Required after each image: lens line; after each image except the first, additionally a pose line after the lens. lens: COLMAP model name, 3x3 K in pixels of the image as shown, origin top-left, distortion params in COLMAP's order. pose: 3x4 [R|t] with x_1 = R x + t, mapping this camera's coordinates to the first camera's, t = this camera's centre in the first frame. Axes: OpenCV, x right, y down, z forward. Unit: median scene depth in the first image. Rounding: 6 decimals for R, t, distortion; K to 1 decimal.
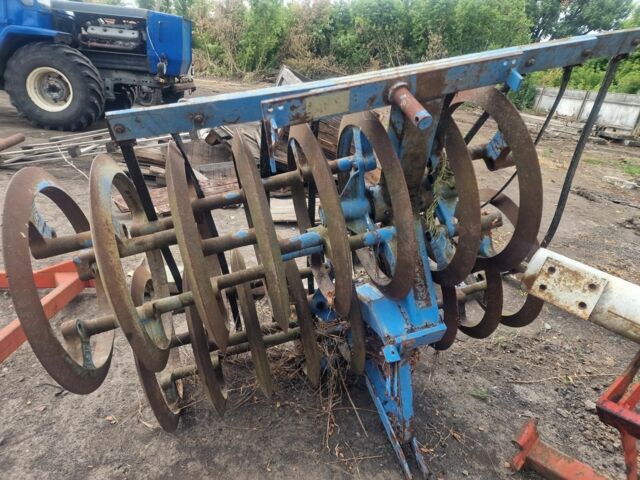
lens RADIAL K [[441.5, 0, 318.1], [0, 441.5, 238.2], [0, 0, 1]] dist [0.021239, -0.003187]
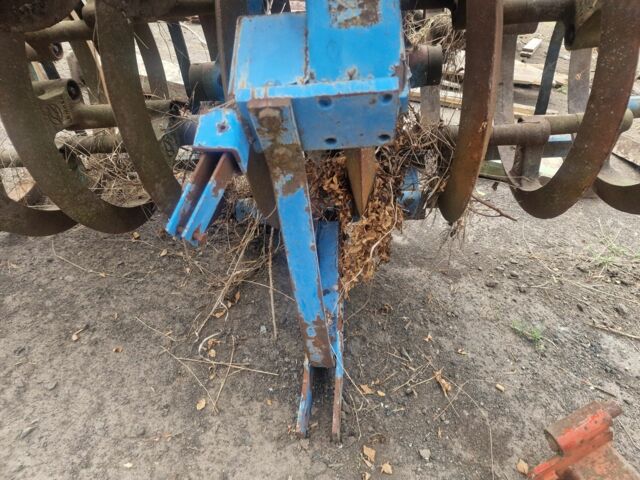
lens RADIAL K [[441.5, 0, 320.0], [0, 441.5, 244.0], [0, 0, 1]] dist [0.021239, -0.003187]
pose [[0.944532, 0.227333, -0.237023, 0.253455], [-0.170546, 0.956283, 0.237564, 0.180712], [0.280668, -0.183964, 0.942010, 0.481855]]
